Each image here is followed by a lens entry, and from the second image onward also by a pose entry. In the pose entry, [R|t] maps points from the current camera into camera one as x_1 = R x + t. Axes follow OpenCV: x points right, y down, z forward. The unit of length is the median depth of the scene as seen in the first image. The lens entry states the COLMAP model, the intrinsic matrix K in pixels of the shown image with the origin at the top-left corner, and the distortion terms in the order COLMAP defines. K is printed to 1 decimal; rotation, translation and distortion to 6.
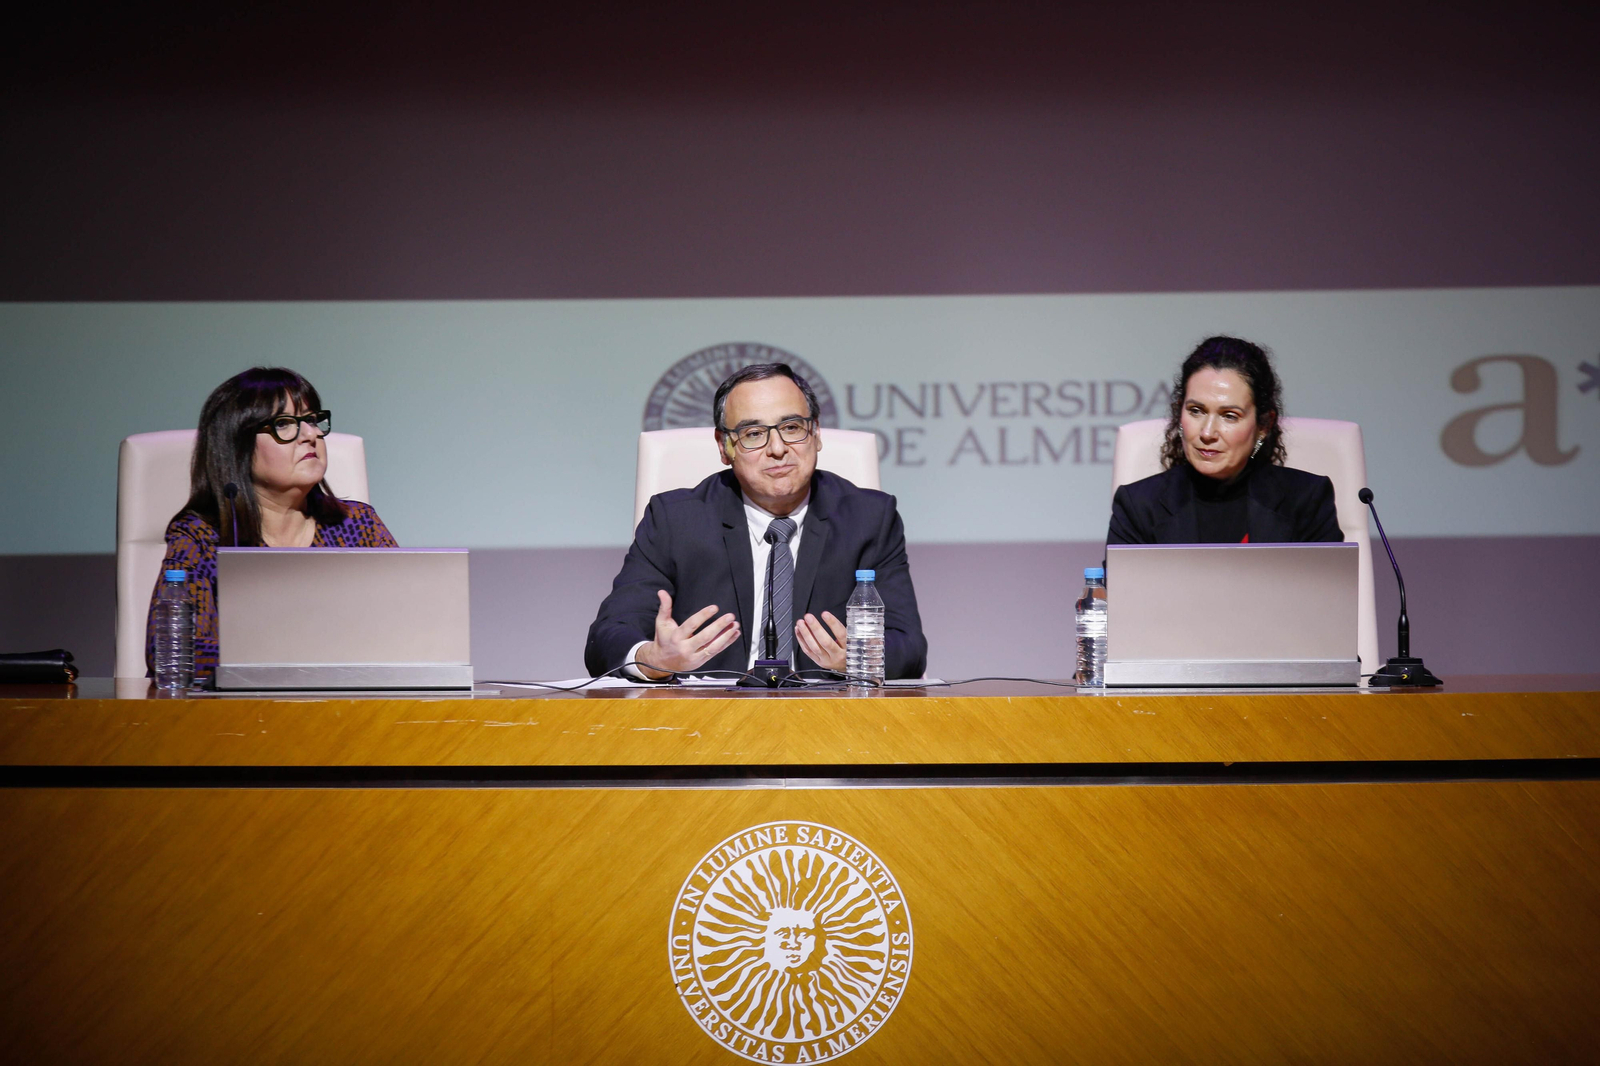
lens RADIAL K [[7472.9, 0, 798.4], [0, 7472.9, 536.8], [0, 0, 1]] dist [1.683109, -6.752558]
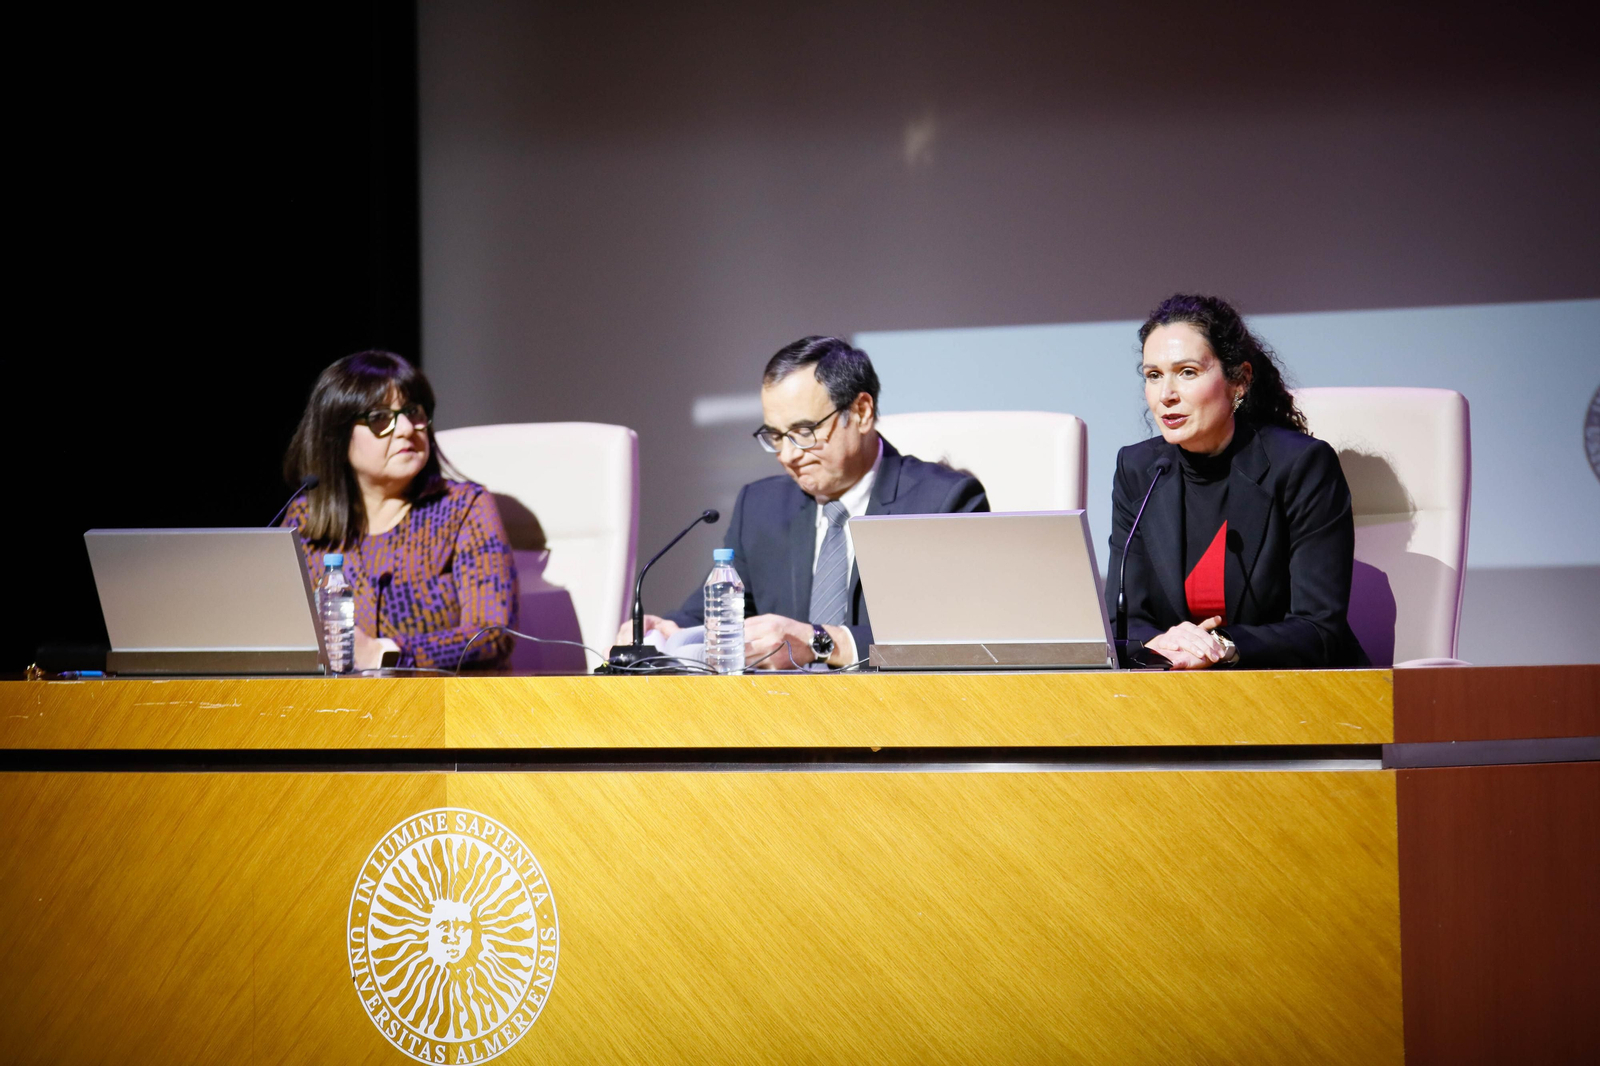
lens RADIAL K [[7472.9, 0, 798.4], [0, 7472.9, 536.8], [0, 0, 1]] dist [1.683109, -6.752558]
pose [[0.844124, -0.009581, -0.536063, 0.544746], [-0.001013, 0.999810, -0.019465, 0.022133], [0.536147, 0.016973, 0.843954, 0.221971]]
